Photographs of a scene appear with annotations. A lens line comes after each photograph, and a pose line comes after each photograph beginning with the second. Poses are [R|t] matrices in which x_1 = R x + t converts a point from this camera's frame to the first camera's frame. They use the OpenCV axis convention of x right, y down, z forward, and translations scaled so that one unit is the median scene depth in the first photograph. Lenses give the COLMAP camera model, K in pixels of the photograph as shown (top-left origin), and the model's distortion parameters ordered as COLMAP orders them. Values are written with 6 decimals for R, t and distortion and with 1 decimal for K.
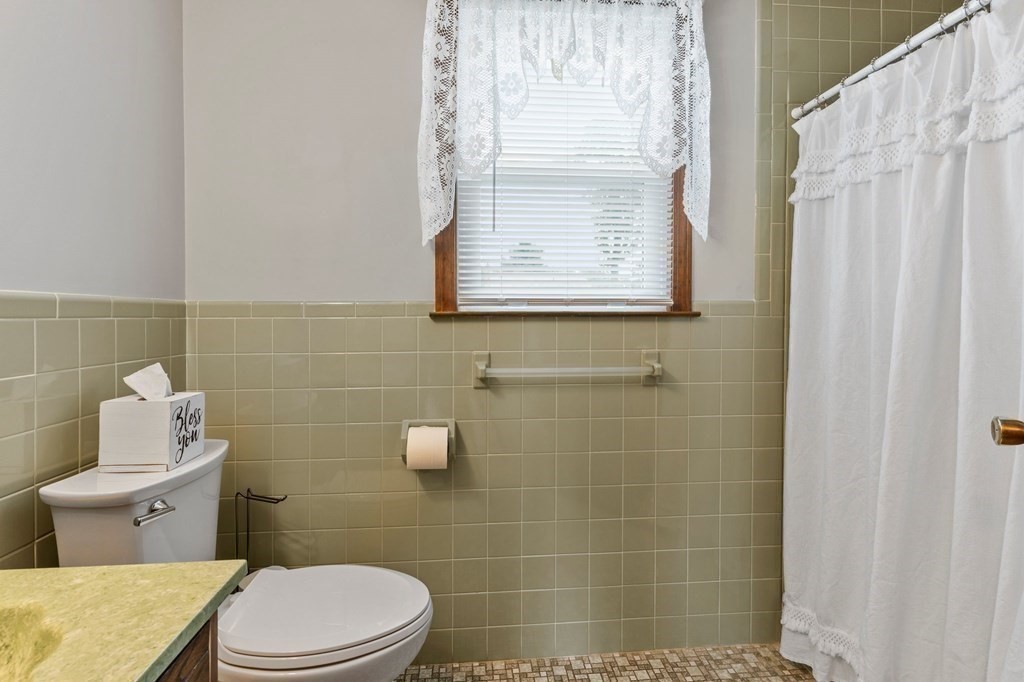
lens RADIAL K [[494.6, 0, 510.8], [0, 494.6, 328.3], [0, 0, 1]] dist [-0.000736, -0.000057]
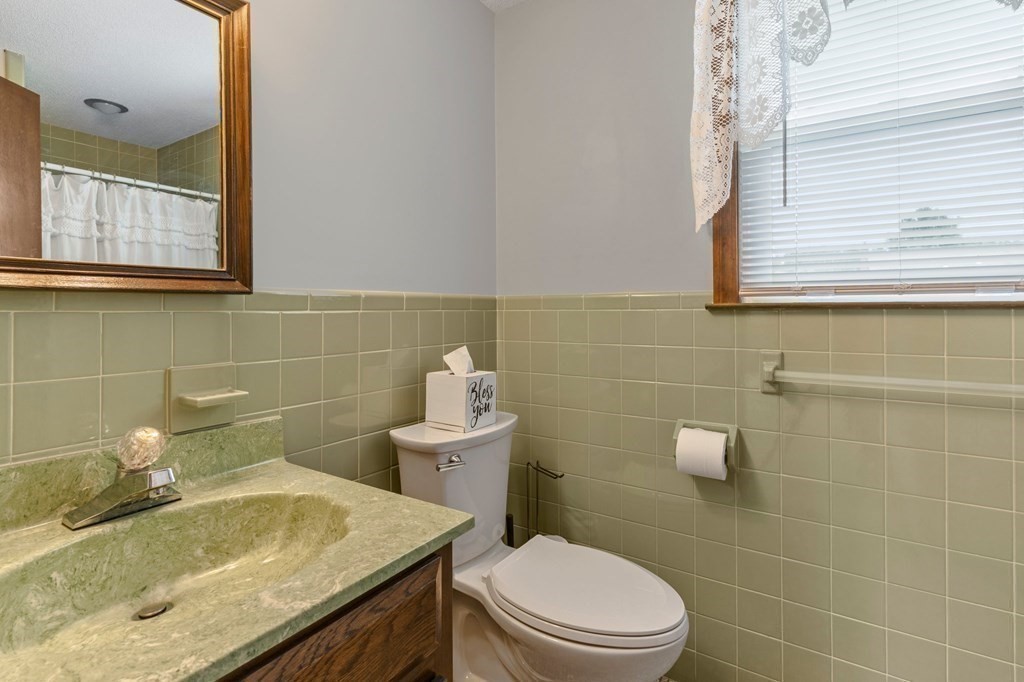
lens RADIAL K [[504.7, 0, 510.0], [0, 504.7, 314.6], [0, 0, 1]] dist [0.001592, 0.000001]
pose [[0.782827, 0.006418, -0.622206, 0.138577], [-0.013873, 0.999878, -0.007140, -0.001341], [0.622085, 0.014221, 0.782821, 0.051776]]
